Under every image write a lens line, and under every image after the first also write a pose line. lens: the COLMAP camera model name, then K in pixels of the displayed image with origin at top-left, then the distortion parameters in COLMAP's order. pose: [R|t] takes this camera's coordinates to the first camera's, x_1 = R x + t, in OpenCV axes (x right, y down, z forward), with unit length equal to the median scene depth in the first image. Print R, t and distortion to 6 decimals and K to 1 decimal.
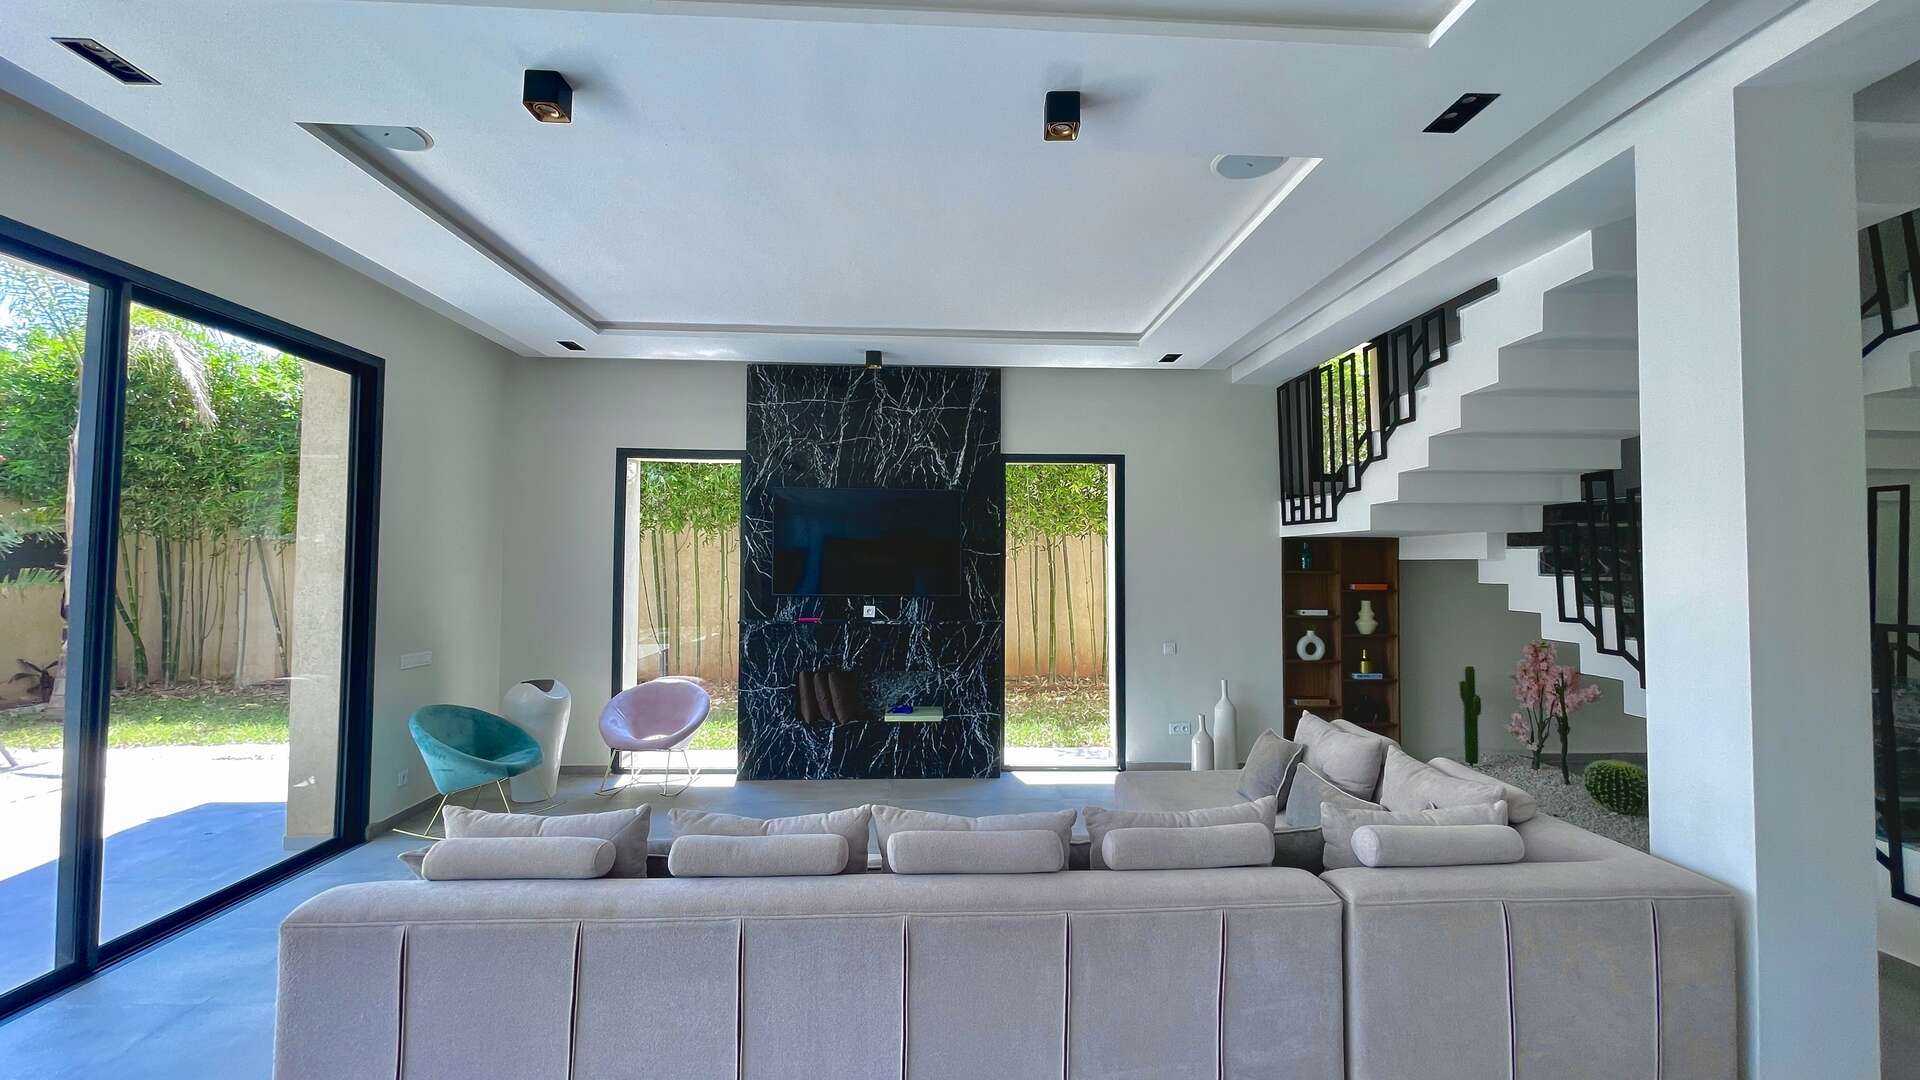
lens RADIAL K [[765.8, 0, 960.0], [0, 765.8, 540.0], [0, 0, 1]] dist [-0.002431, 0.000260]
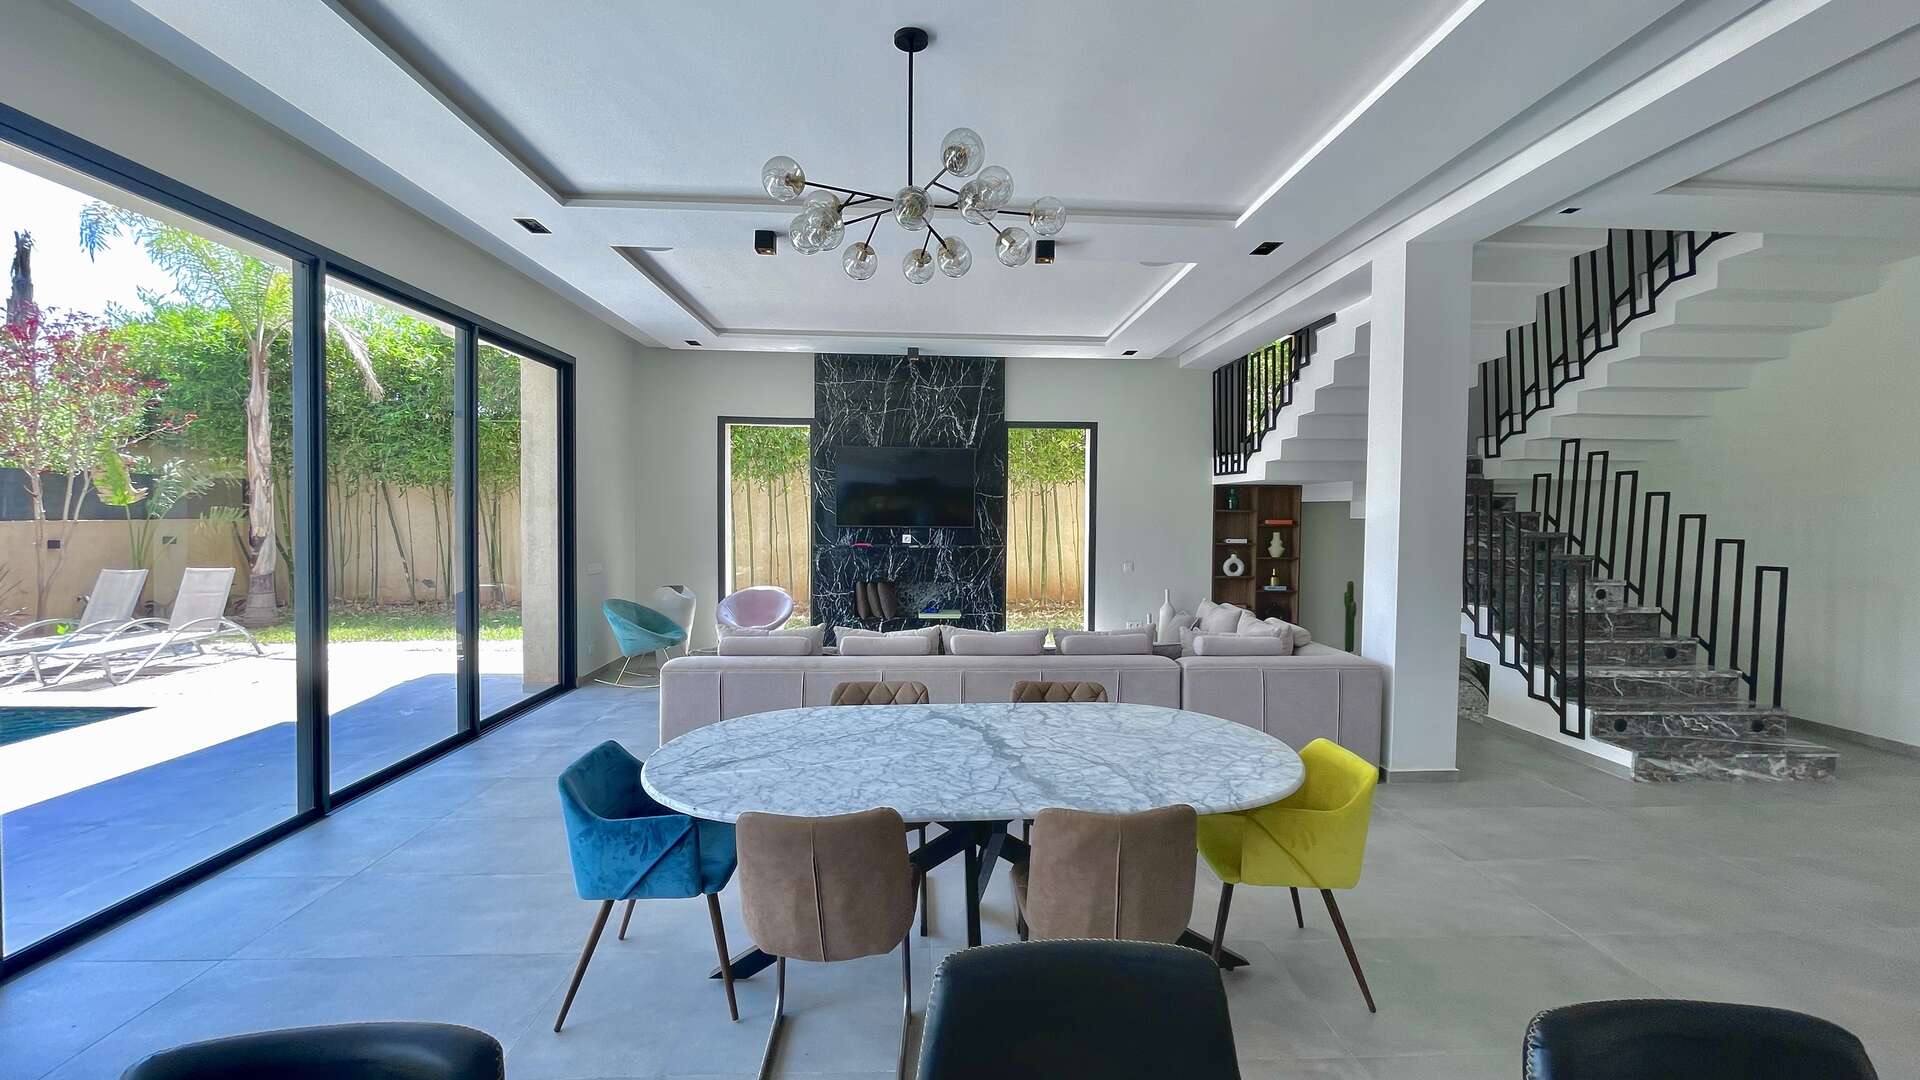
lens RADIAL K [[765.8, 0, 960.0], [0, 765.8, 540.0], [0, 0, 1]] dist [-0.002431, 0.000260]
pose [[0.999986, 0.002617, 0.004525, -0.030564], [-0.002922, 0.997635, 0.068677, 0.002392], [-0.004335, -0.068689, 0.997629, -0.352773]]
